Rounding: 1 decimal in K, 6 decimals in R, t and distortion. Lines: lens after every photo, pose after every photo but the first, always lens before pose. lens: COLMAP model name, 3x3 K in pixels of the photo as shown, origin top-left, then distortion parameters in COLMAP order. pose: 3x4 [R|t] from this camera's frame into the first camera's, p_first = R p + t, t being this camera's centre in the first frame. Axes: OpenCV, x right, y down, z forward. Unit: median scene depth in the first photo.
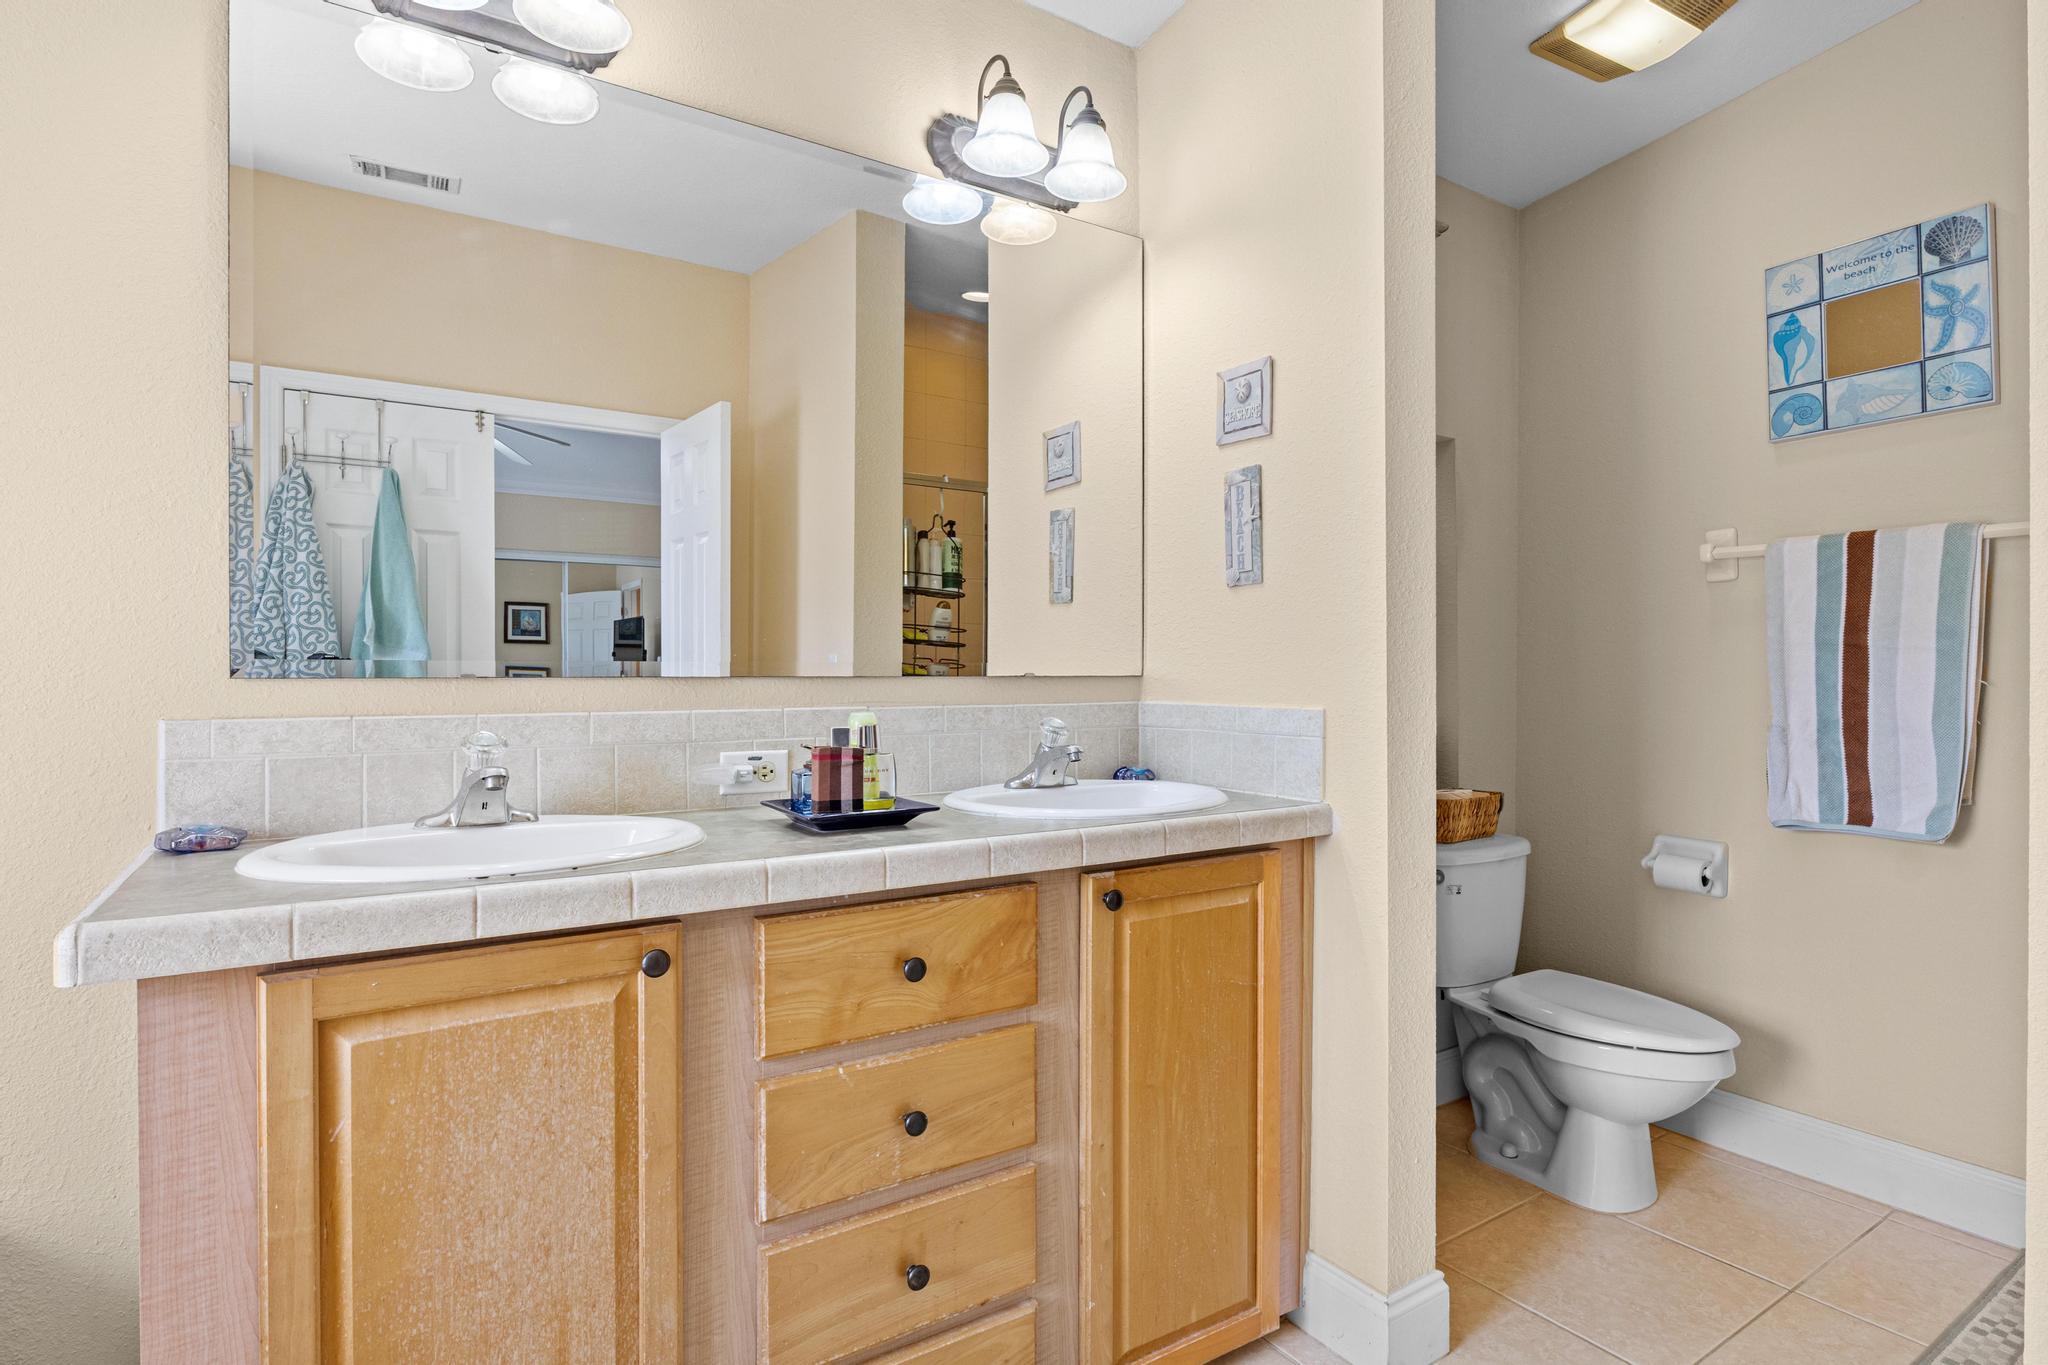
lens RADIAL K [[1052.2, 0, 1023.8], [0, 1052.2, 680.7], [0, 0, 1]] dist [-0.005434, -0.001000]
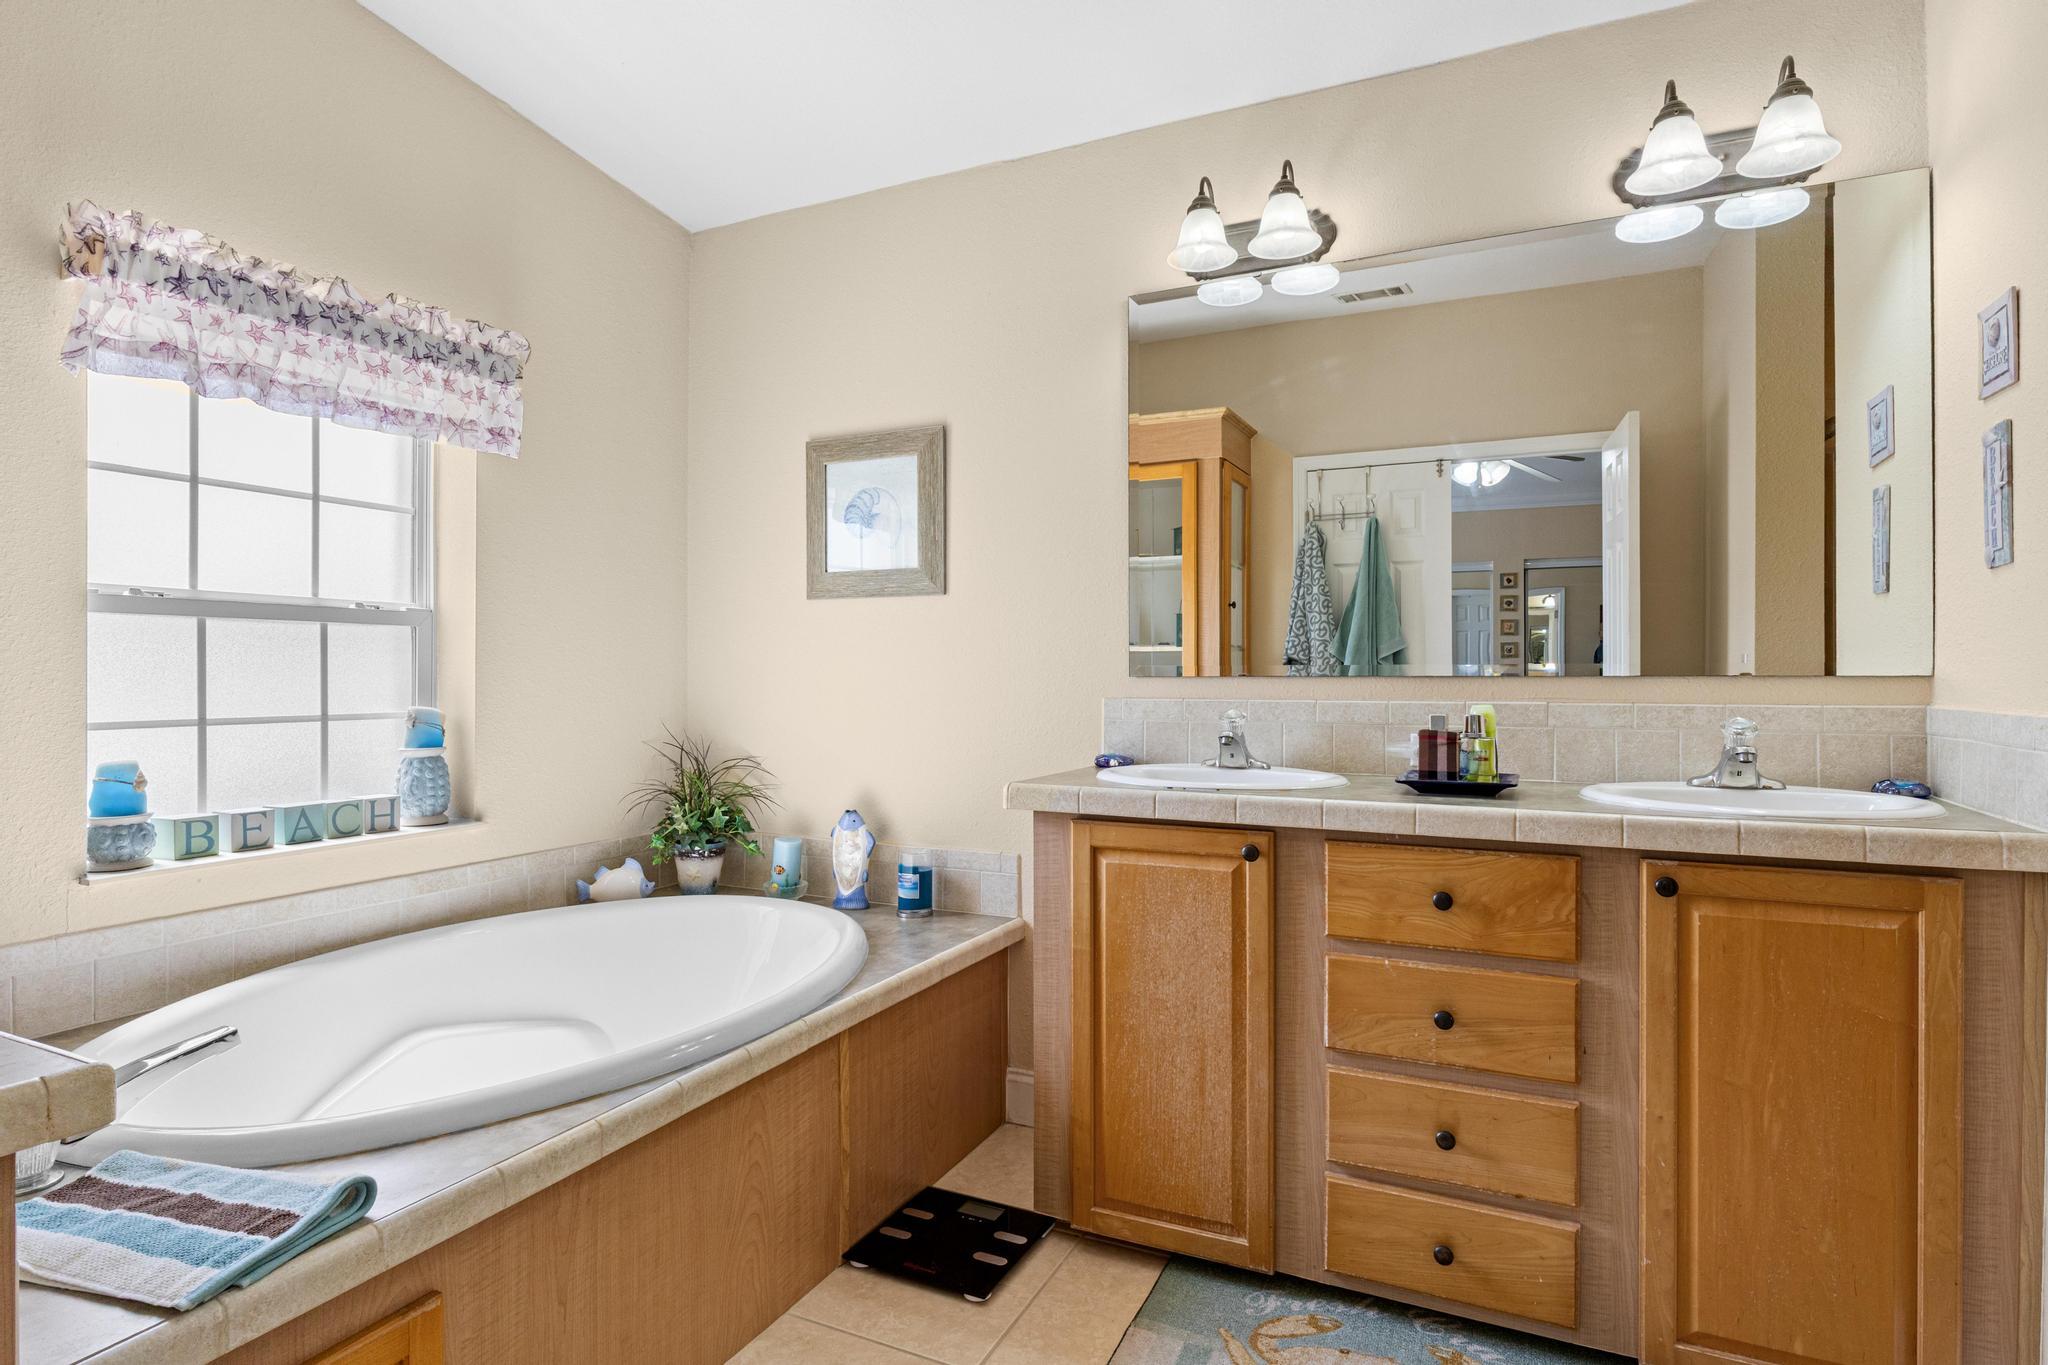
lens RADIAL K [[1052.2, 0, 1022.0], [0, 1052.2, 678.3], [0, 0, 1]] dist [-0.005434, -0.001000]
pose [[0.515157, 0.002456, -0.857092, 0.671476], [-0.005724, 0.999983, -0.000576, 0.002816], [0.857077, 0.005203, 0.515163, -0.105604]]
